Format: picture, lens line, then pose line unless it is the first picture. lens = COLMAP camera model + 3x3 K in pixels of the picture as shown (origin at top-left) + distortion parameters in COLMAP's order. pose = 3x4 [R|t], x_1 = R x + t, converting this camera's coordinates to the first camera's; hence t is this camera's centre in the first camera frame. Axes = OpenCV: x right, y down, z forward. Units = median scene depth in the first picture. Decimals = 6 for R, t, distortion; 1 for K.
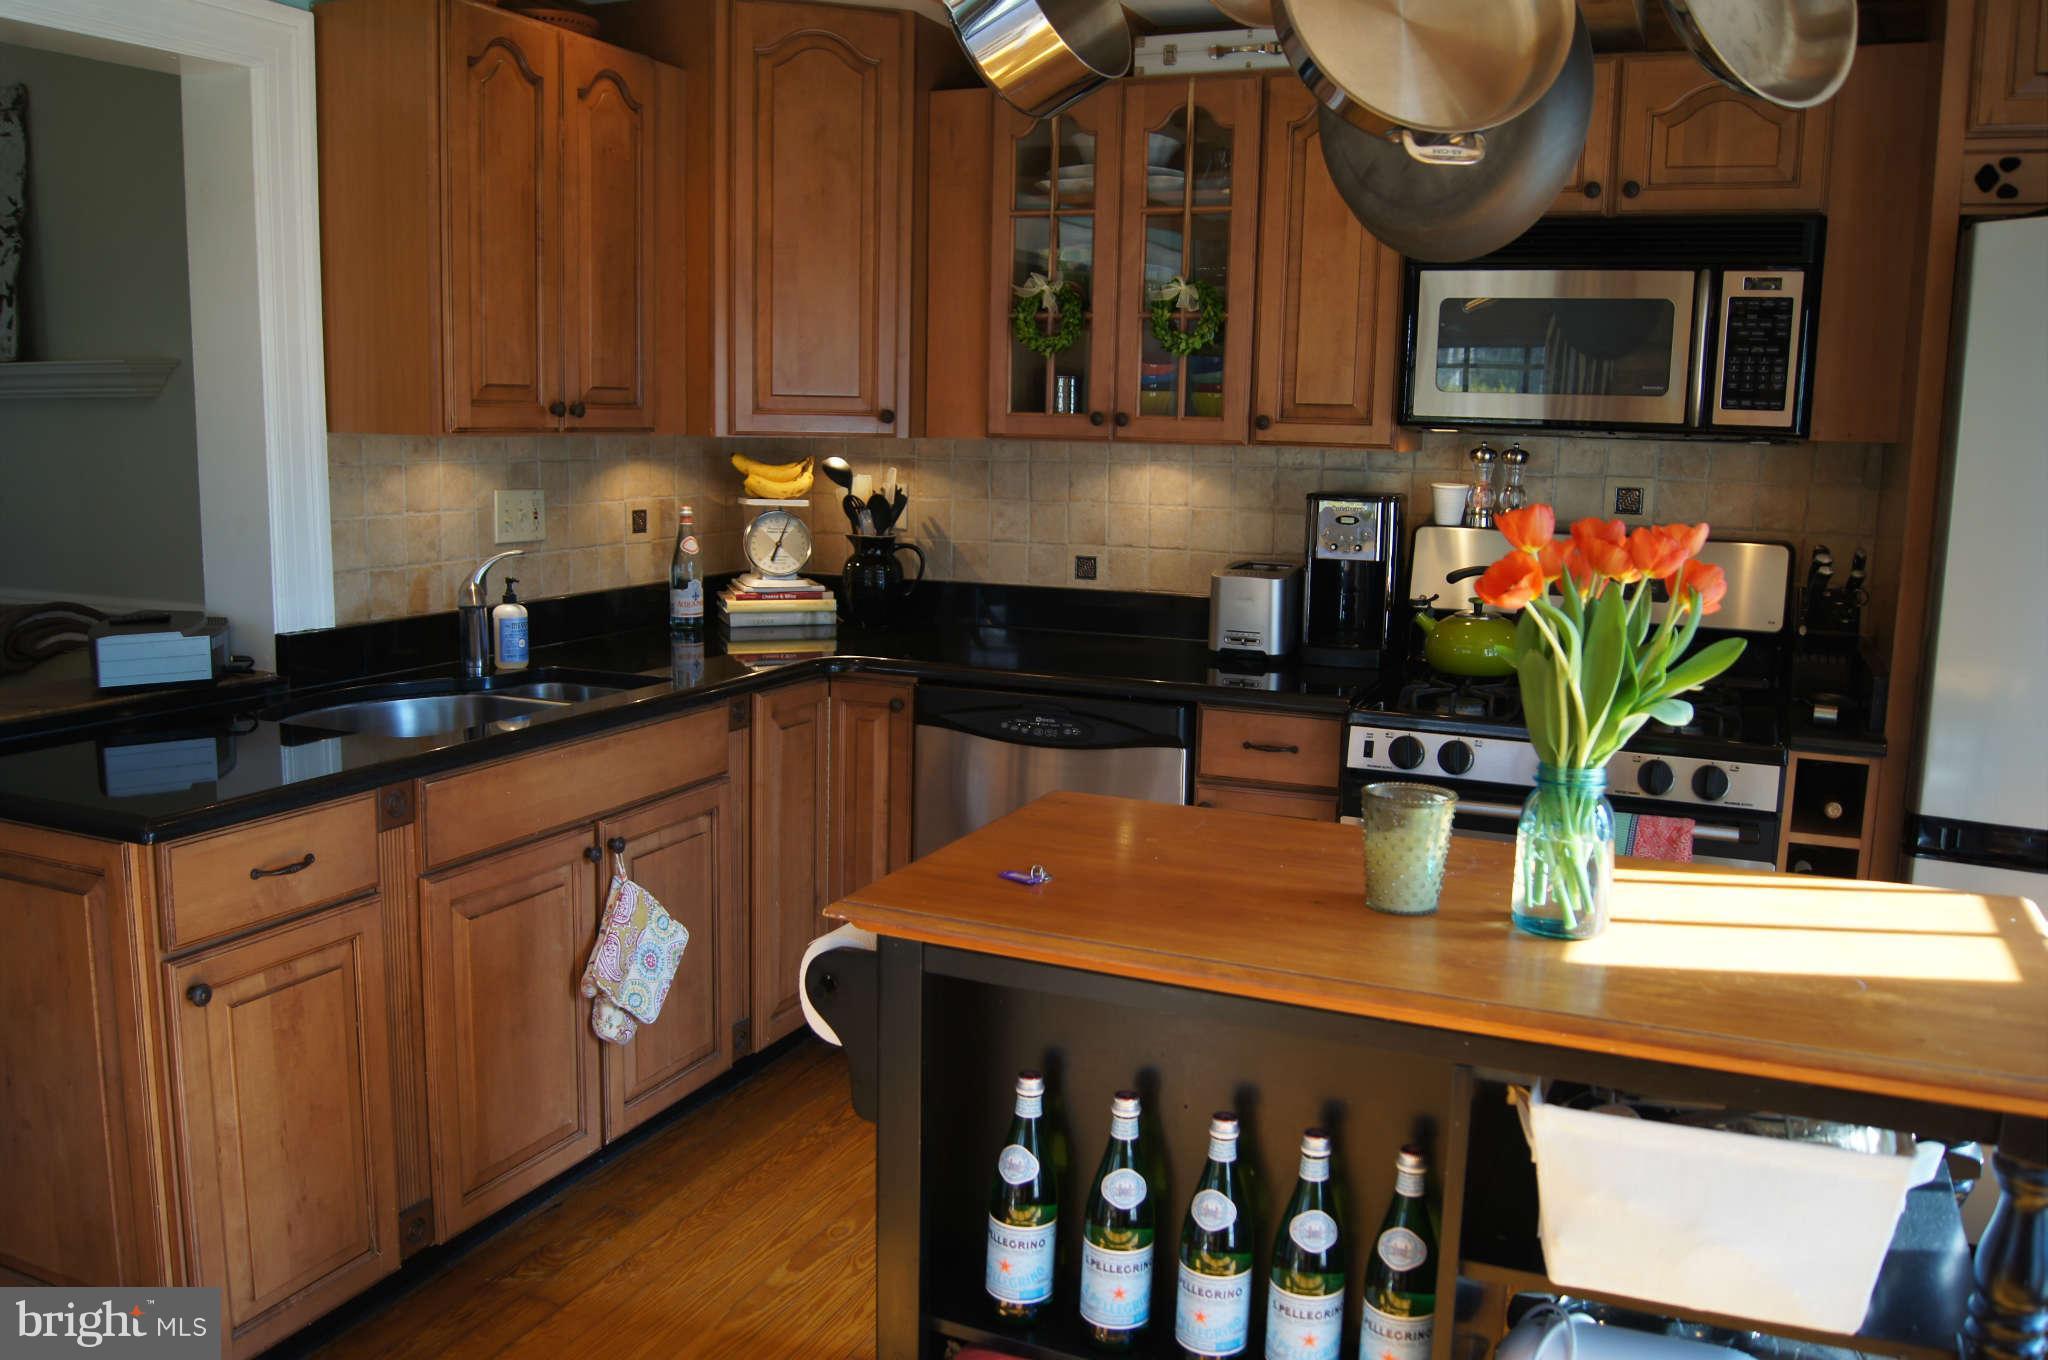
lens RADIAL K [[1635.3, 0, 1026.2], [0, 1635.3, 683.9], [0, 0, 1]] dist [-0.077240, 0.005349]
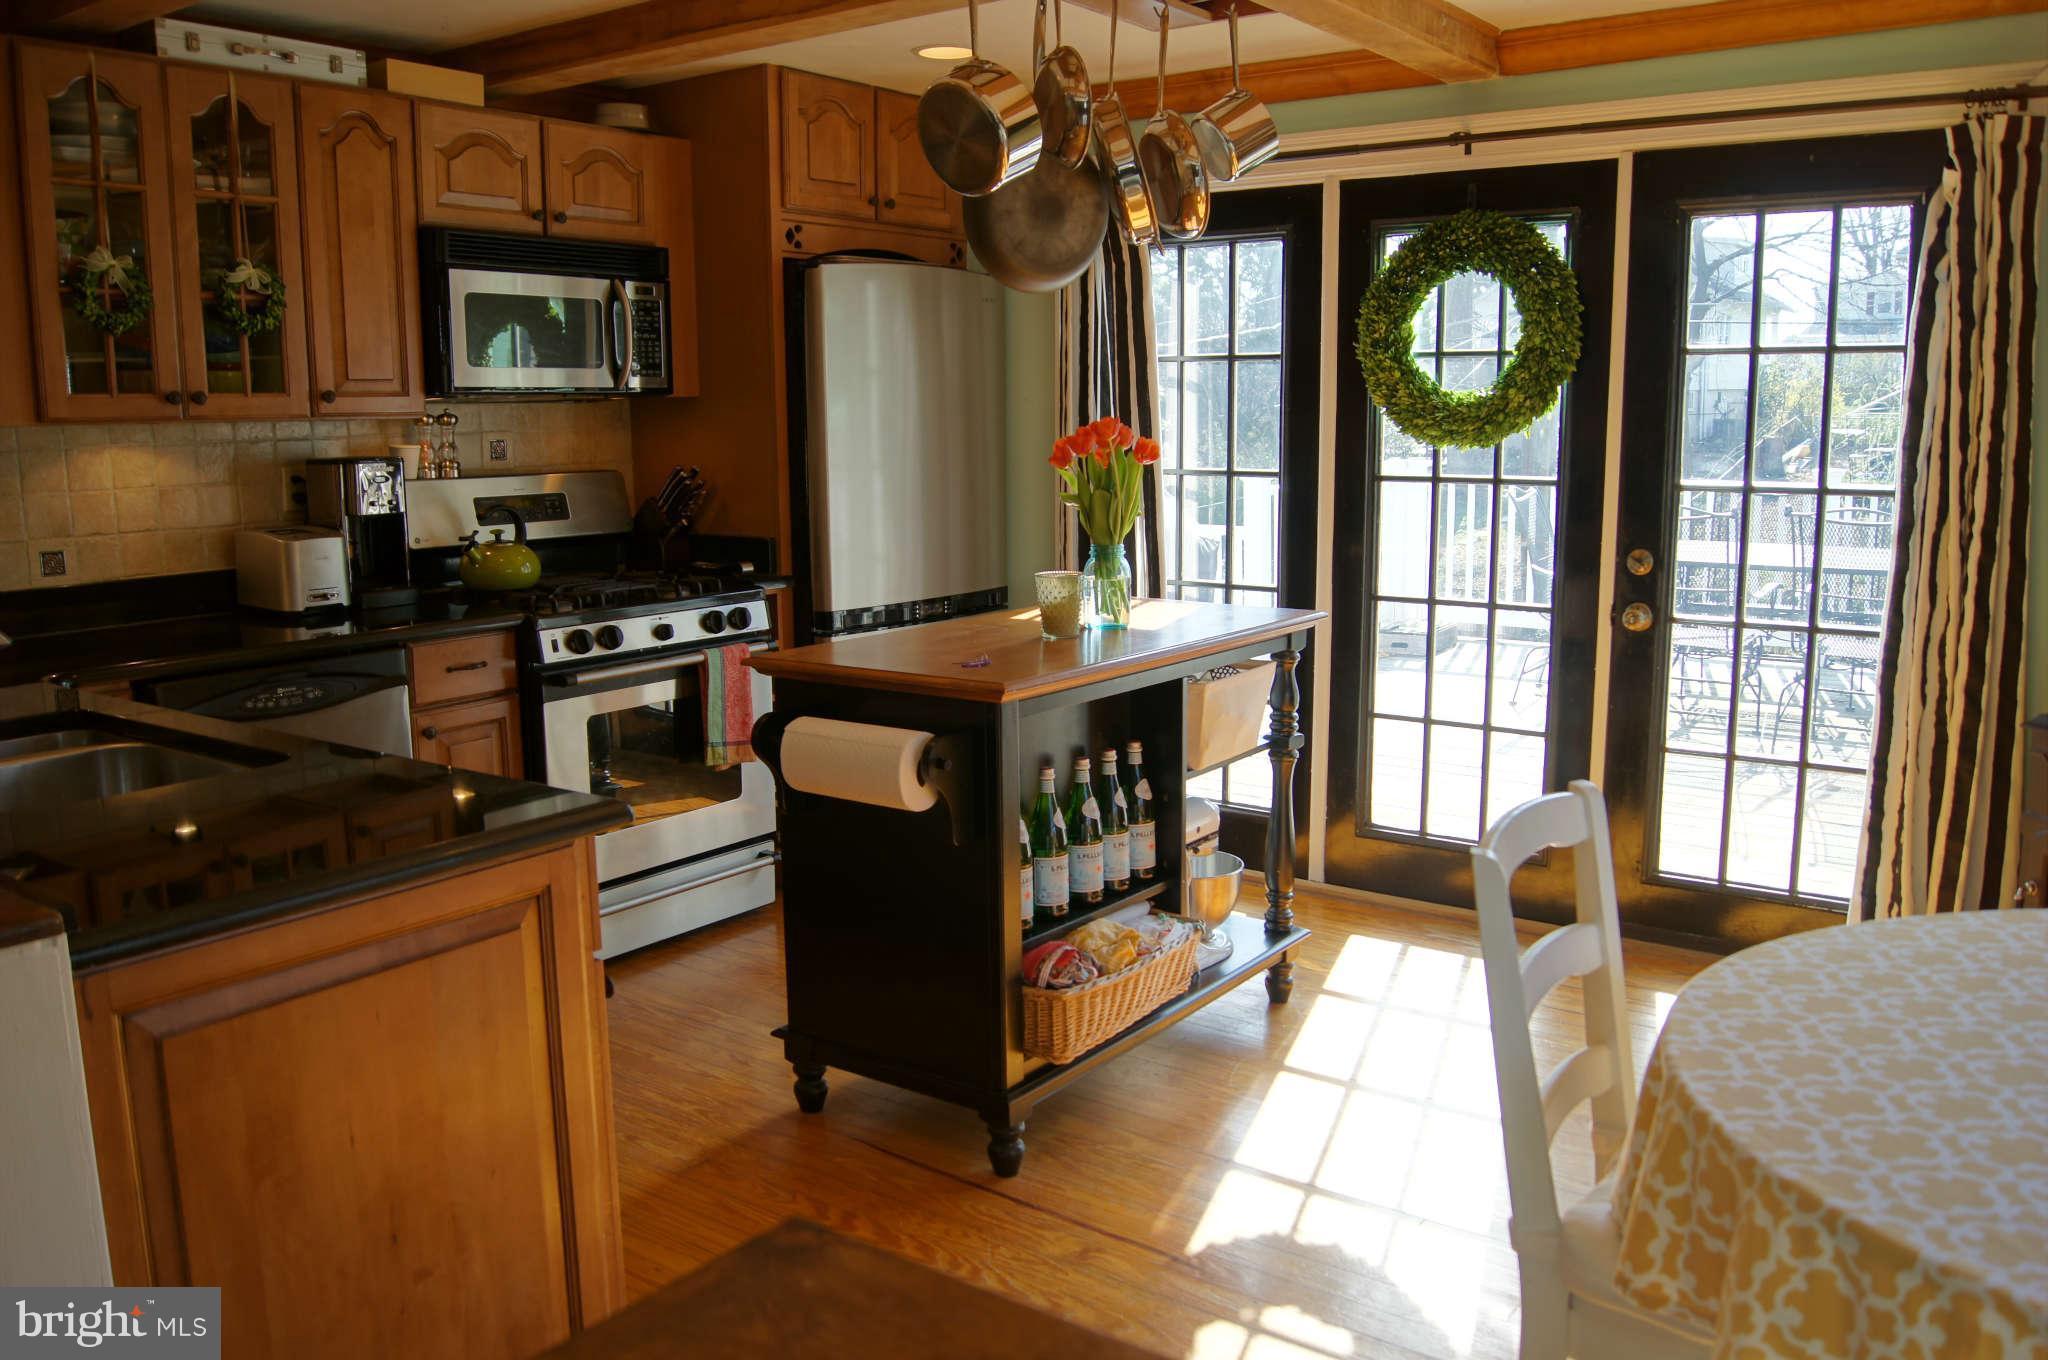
lens RADIAL K [[1635.3, 0, 1026.2], [0, 1635.3, 683.9], [0, 0, 1]] dist [-0.077240, 0.005349]
pose [[0.217999, -0.182416, 0.958750, -0.825443], [0.171326, 0.974274, 0.146414, -0.047961], [-0.960793, 0.132340, 0.243643, 0.297608]]
